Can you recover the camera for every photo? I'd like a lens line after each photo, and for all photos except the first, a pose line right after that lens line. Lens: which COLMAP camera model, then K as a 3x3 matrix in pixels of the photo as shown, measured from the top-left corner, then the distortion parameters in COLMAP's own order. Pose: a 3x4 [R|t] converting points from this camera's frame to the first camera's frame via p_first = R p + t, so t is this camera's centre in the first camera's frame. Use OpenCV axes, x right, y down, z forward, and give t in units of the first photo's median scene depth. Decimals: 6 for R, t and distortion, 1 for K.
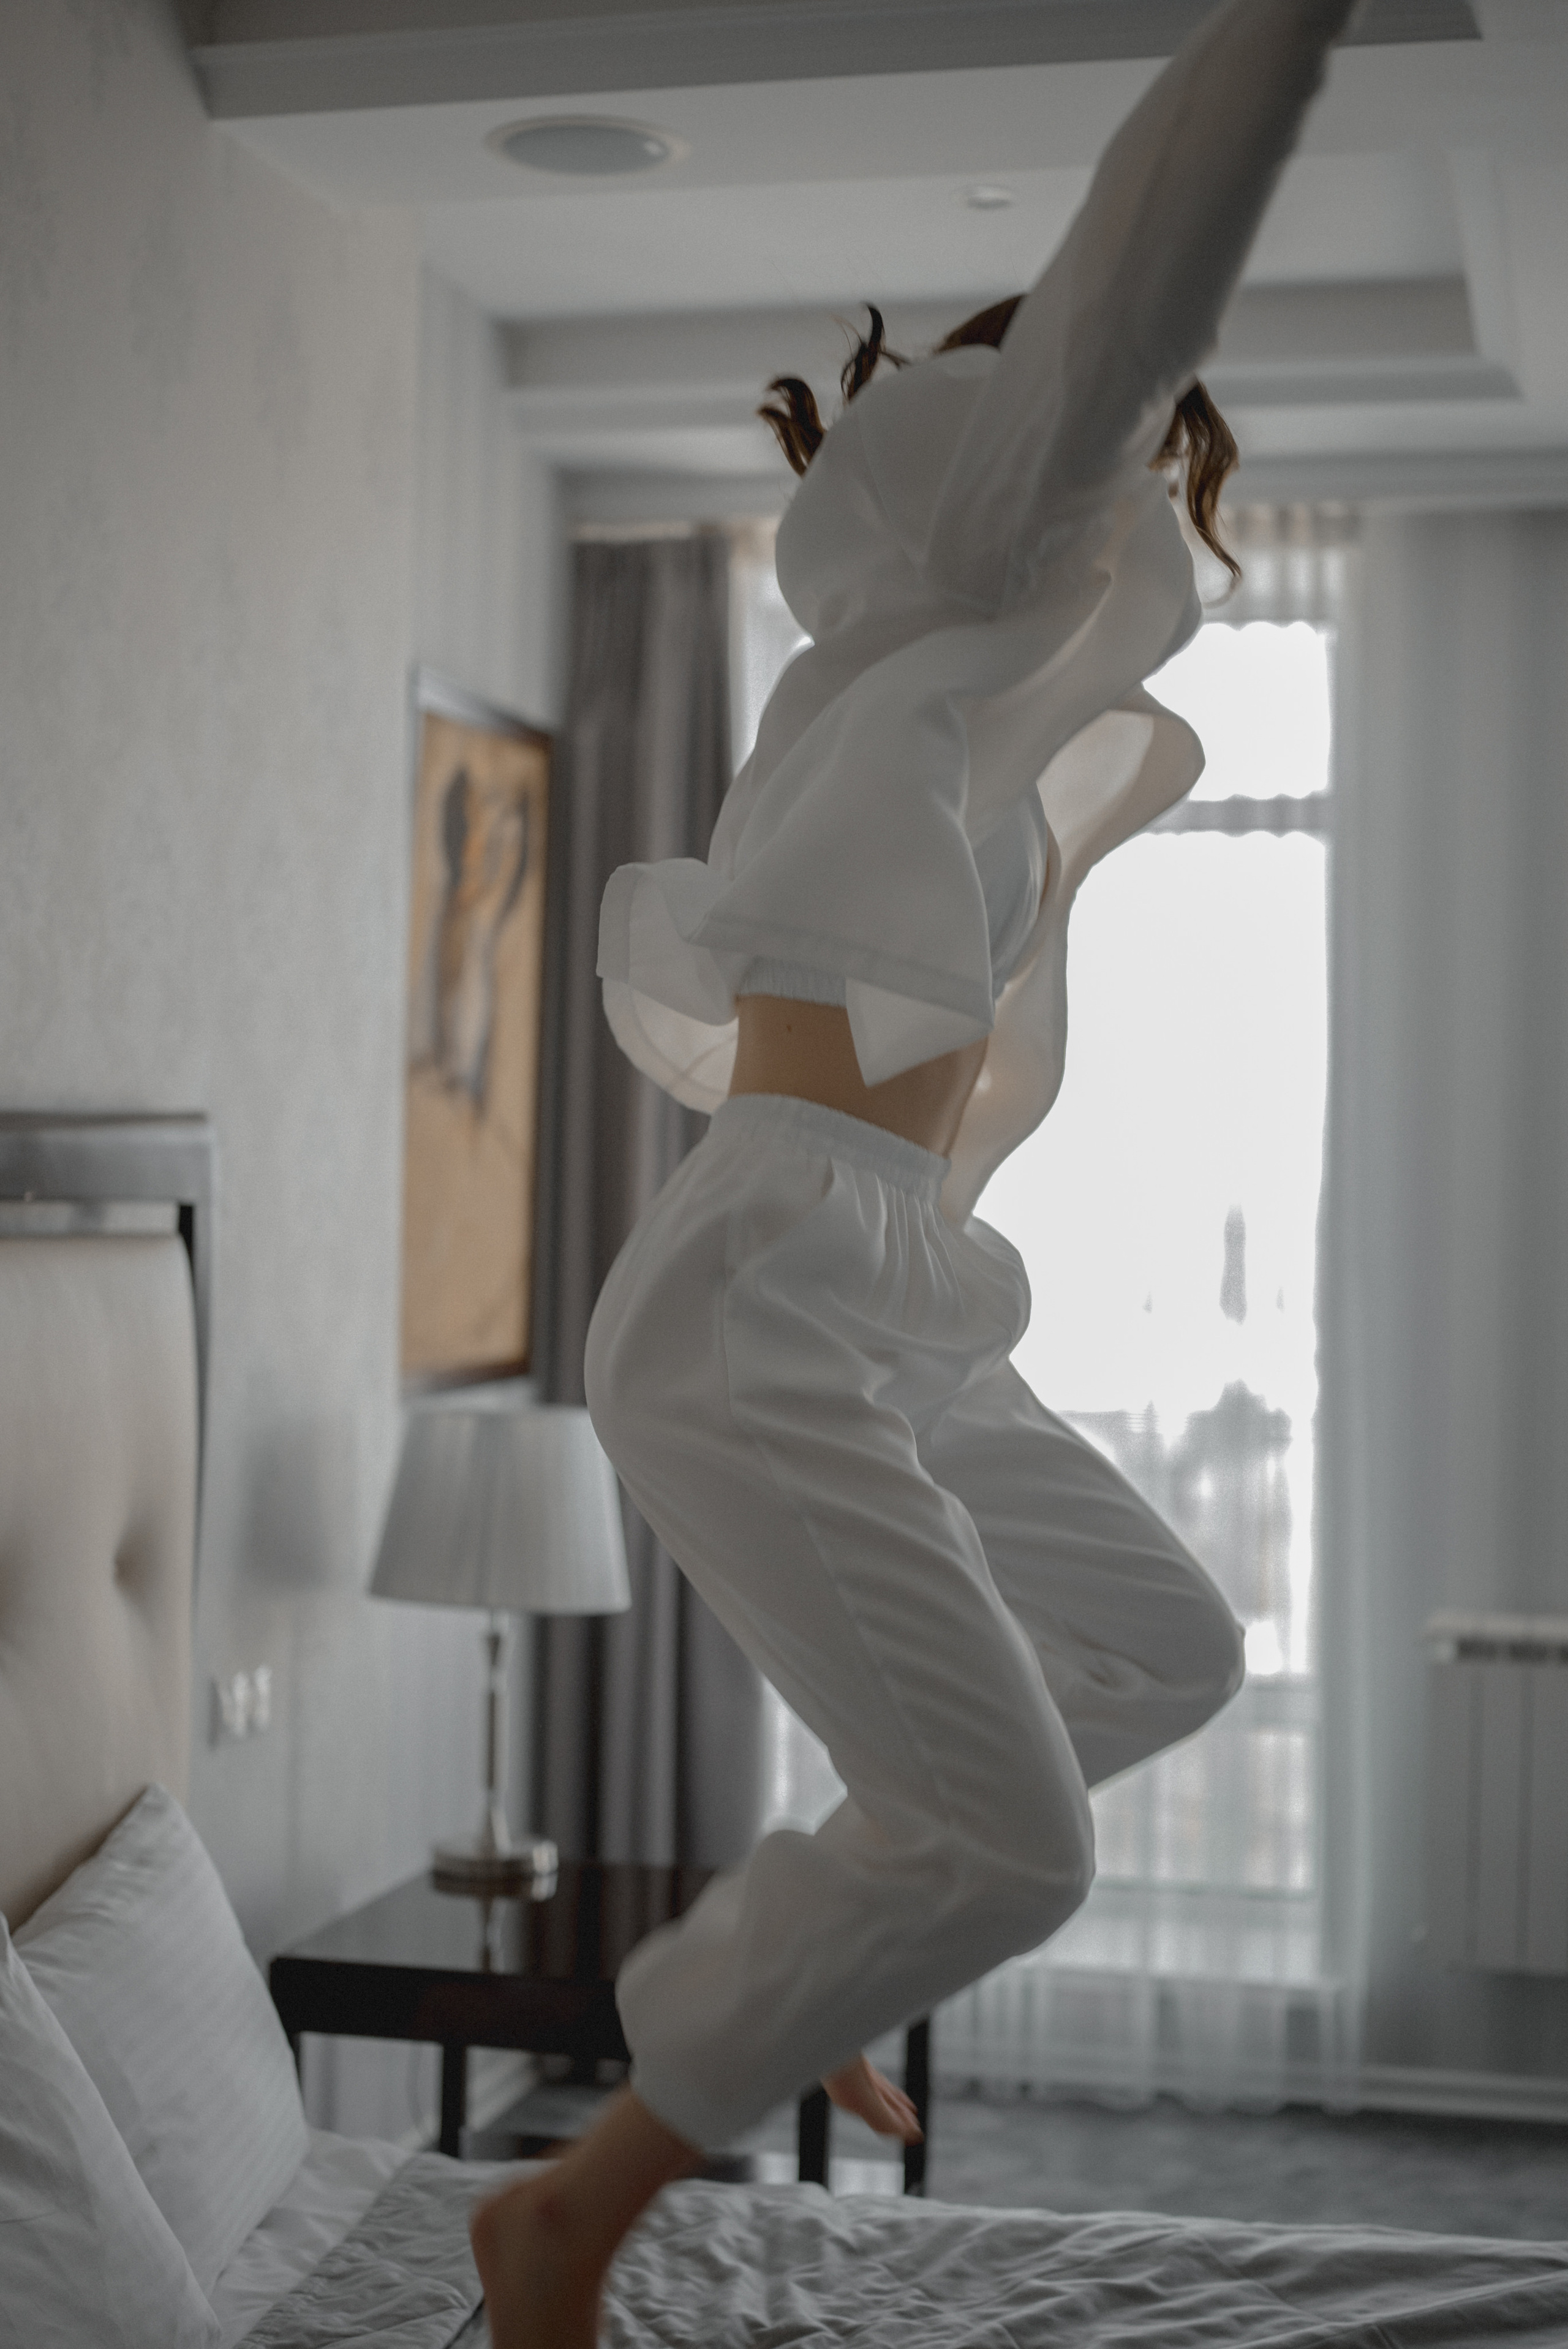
lens RADIAL K [[3428.0, 0, 785.0], [0, 3428.0, 1035.4], [0, 0, 1]] dist [0.136413, -0.000421]
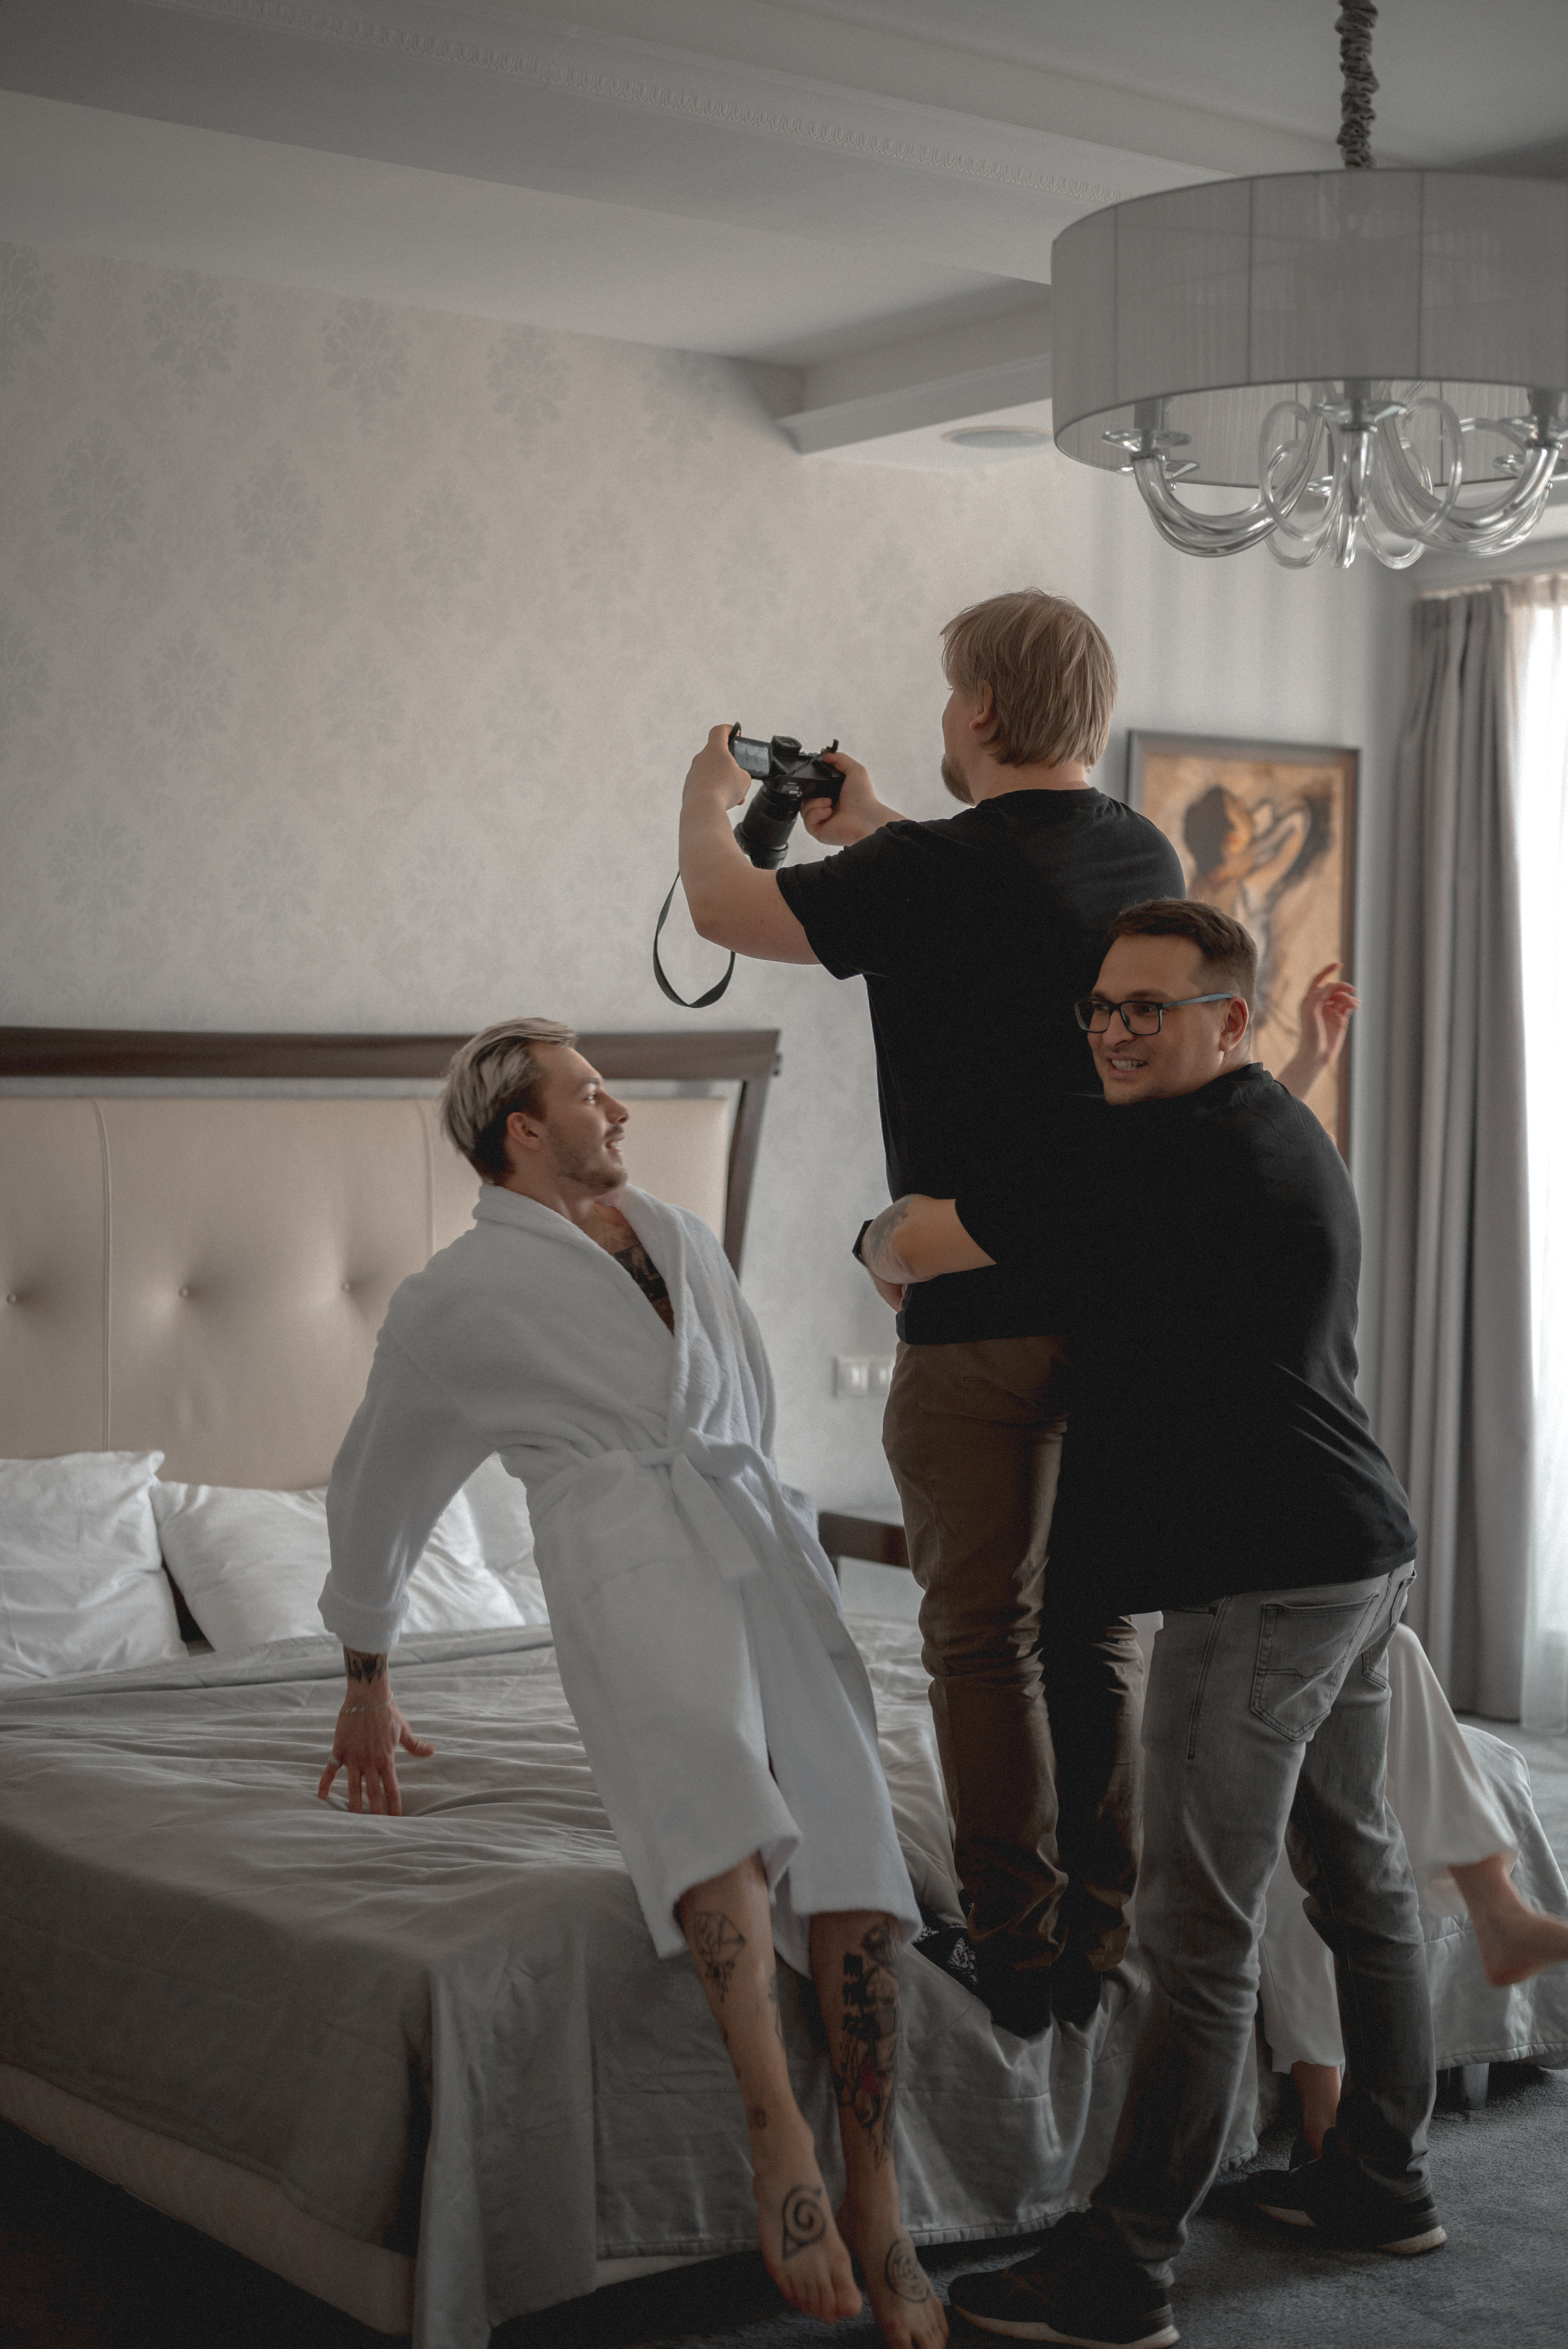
lens RADIAL K [[3353.7, 0, 784.0], [0, 3353.7, 1174.5], [0, 0, 1]] dist [-0.025763, -0.011544]
pose [[0.761341, 0.017558, -0.648114, 0.835537], [0.034077, 0.997168, 0.067045, -0.018284], [0.647455, -0.073130, 0.758587, -0.268194]]
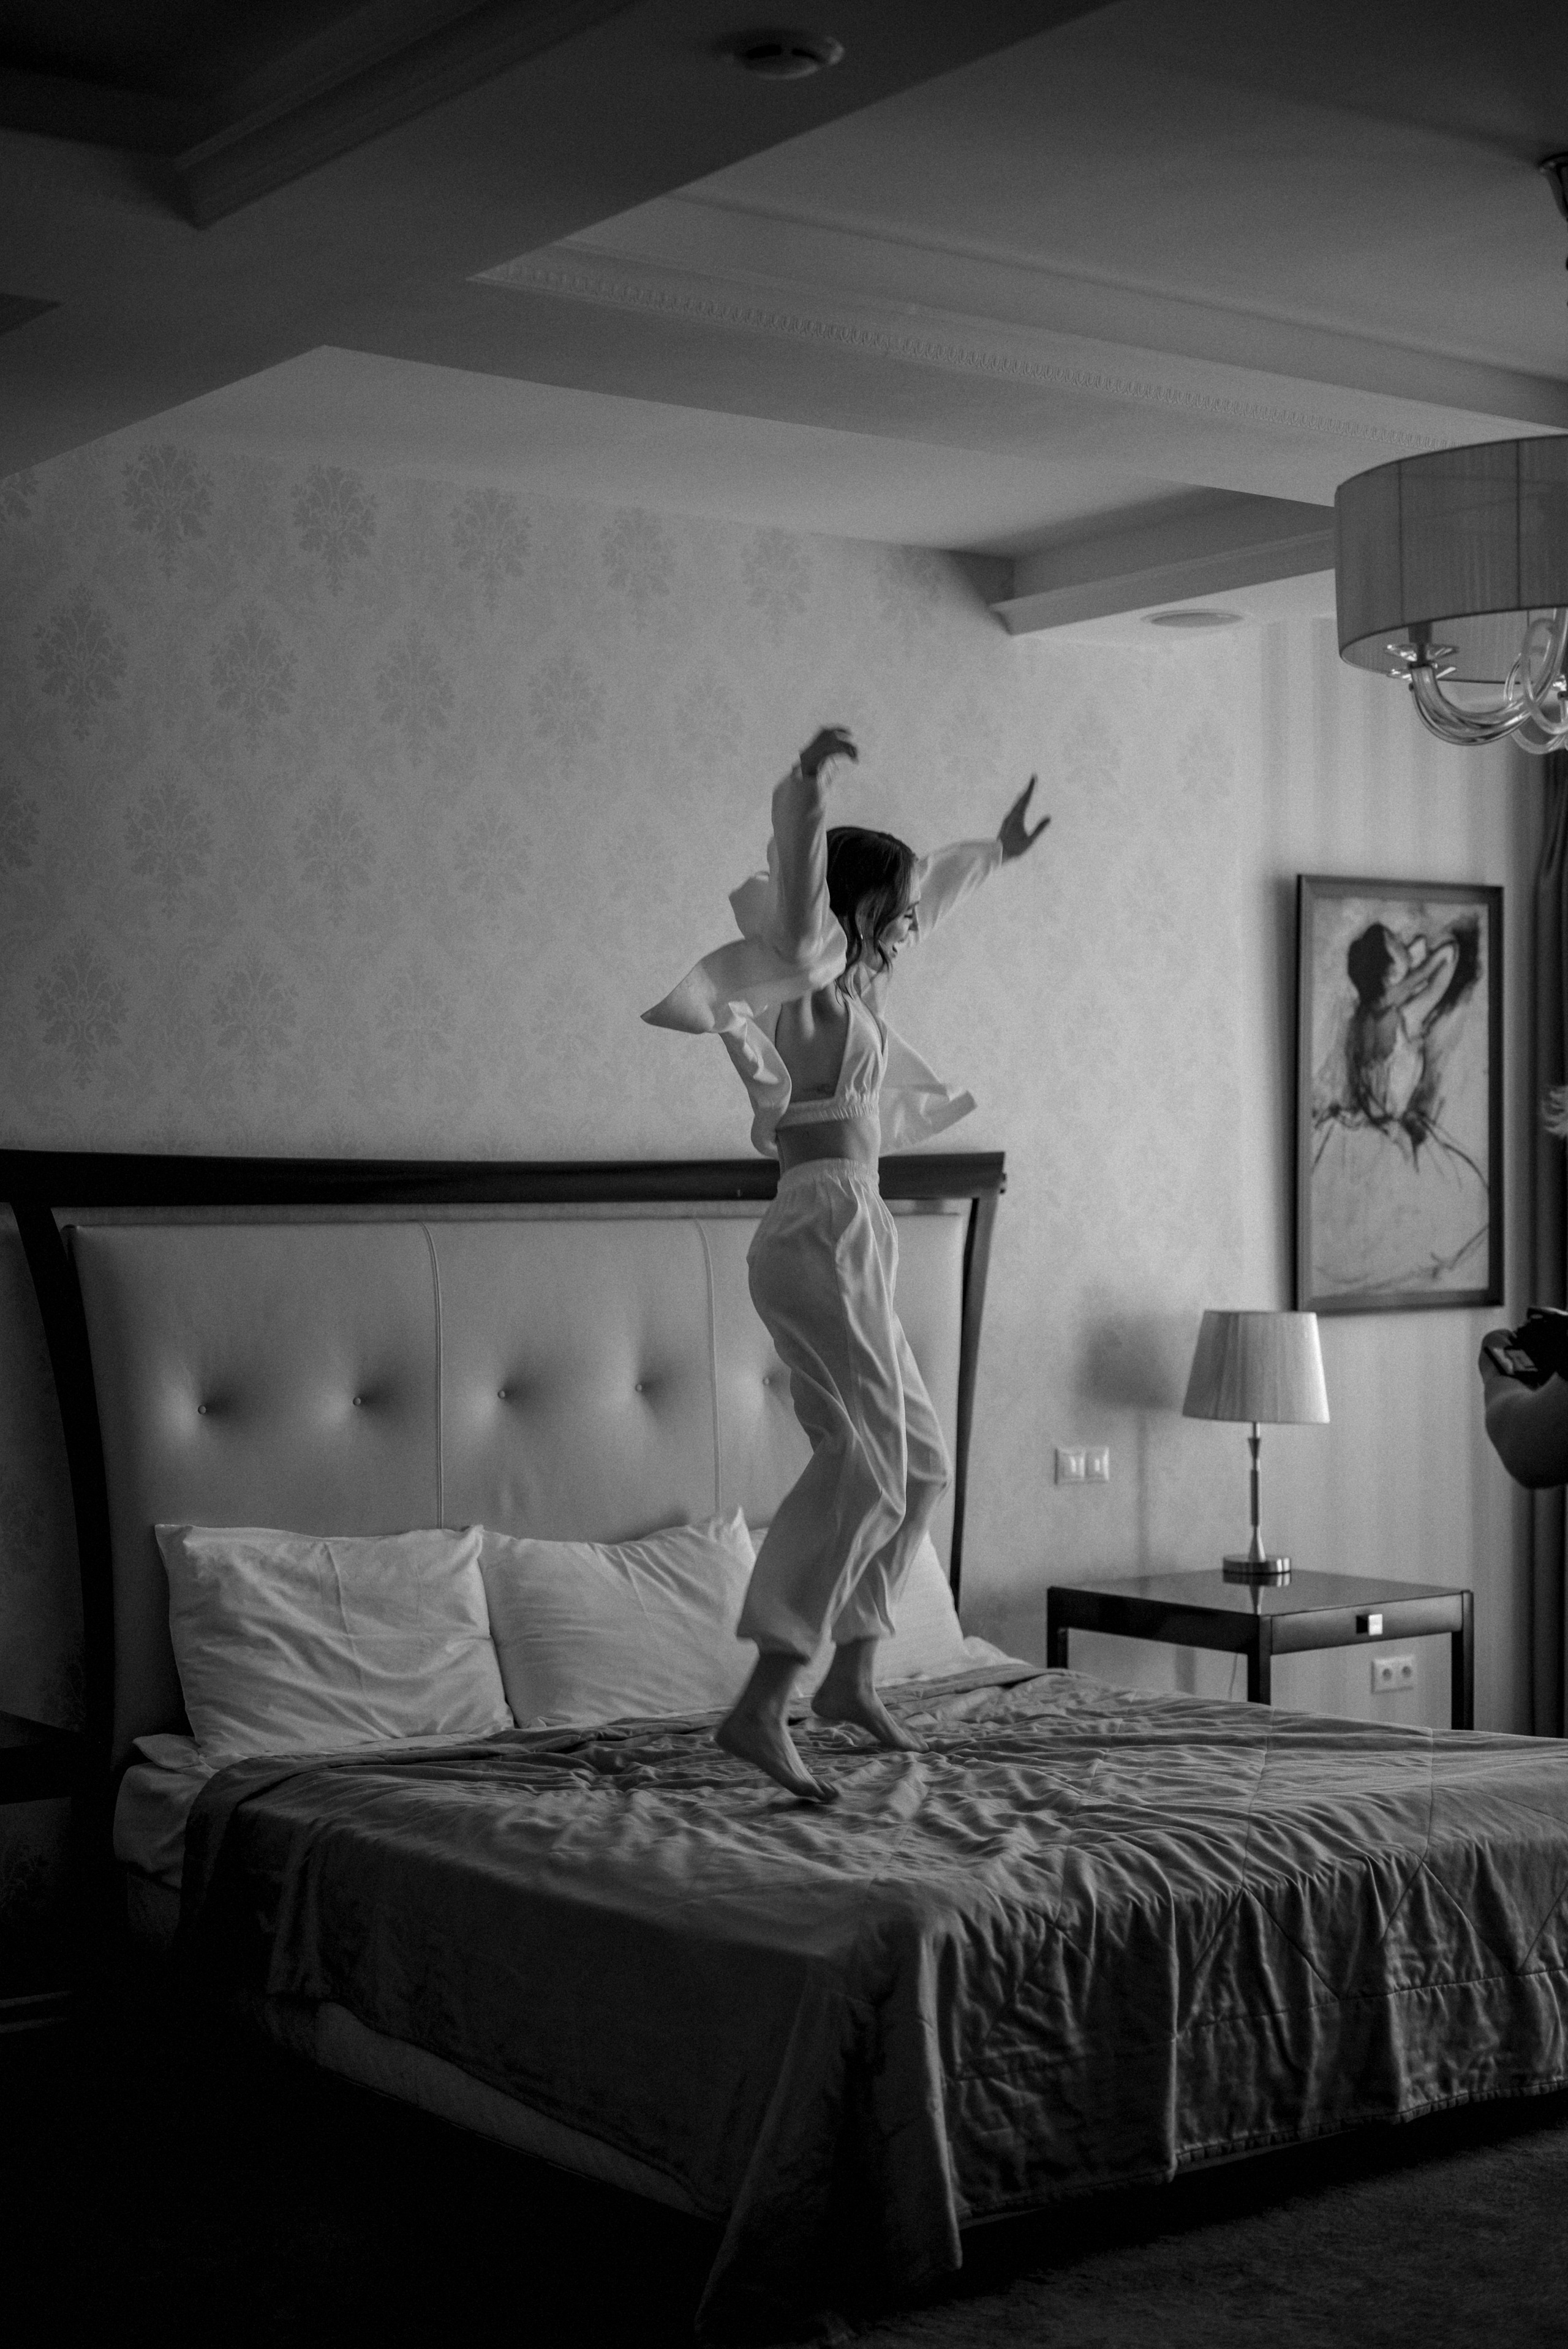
lens RADIAL K [[3353.7, 0, 784.0], [0, 3353.7, 1174.5], [0, 0, 1]] dist [-0.025763, -0.011544]
pose [[0.755089, -0.019480, -0.655333, 0.868508], [0.051074, 0.998269, 0.029175, -0.025243], [0.653630, -0.055500, 0.754777, -0.455462]]
